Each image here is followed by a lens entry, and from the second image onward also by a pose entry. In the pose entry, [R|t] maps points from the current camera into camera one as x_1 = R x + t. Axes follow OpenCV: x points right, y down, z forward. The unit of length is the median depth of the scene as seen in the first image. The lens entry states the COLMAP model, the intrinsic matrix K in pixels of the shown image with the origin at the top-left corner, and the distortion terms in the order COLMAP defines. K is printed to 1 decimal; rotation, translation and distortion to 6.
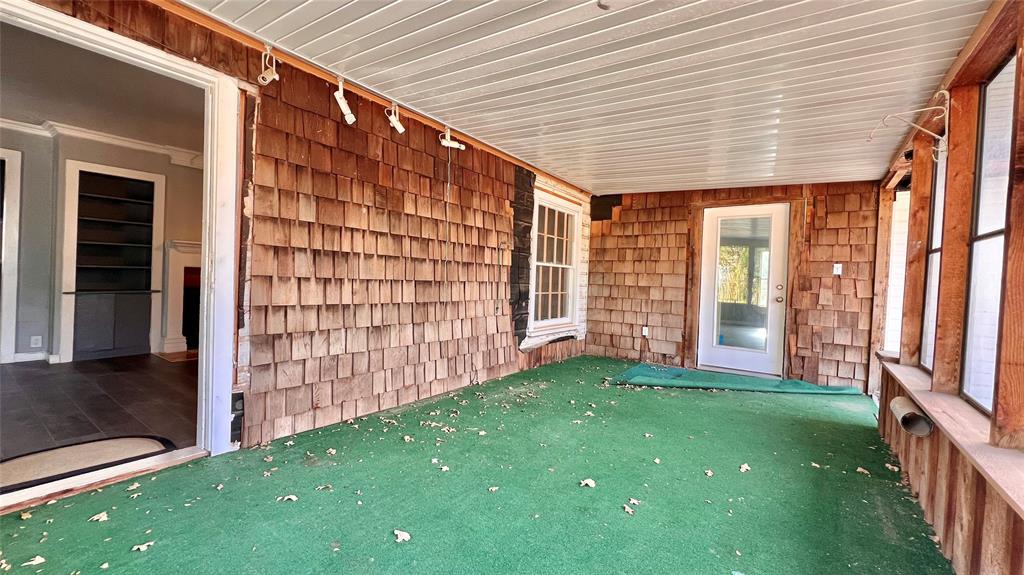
lens RADIAL K [[405.8, 0, 515.4], [0, 405.8, 286.1], [0, 0, 1]] dist [-0.014281, 0.000248]
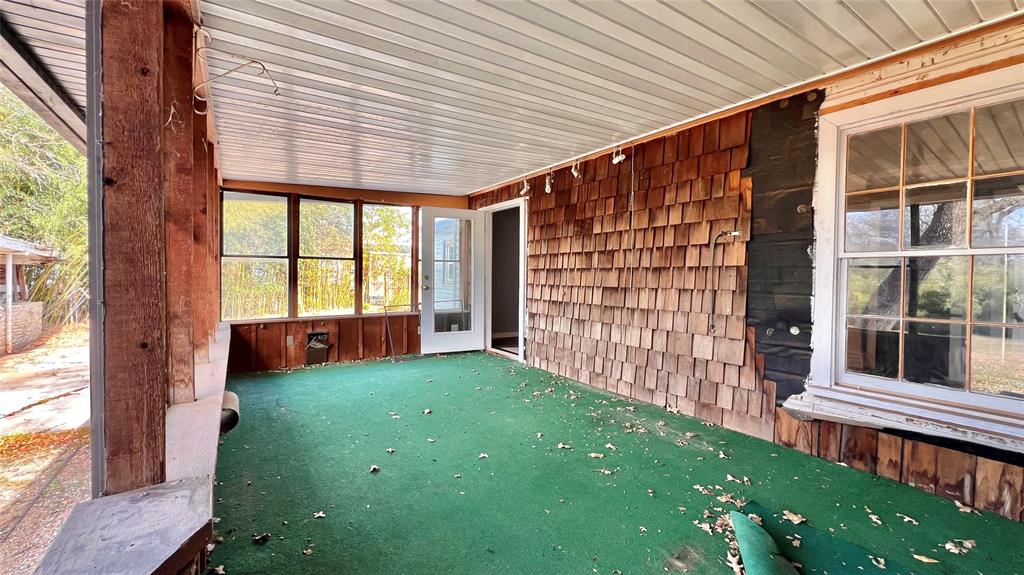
lens RADIAL K [[412.7, 0, 509.4], [0, 412.7, 283.1], [0, 0, 1]] dist [-0.002049, 0.000488]
pose [[-0.350772, -0.031973, -0.935915, 0.957295], [-0.045210, 0.998830, -0.017178, 0.008389], [0.935369, 0.036287, -0.351807, 1.127401]]
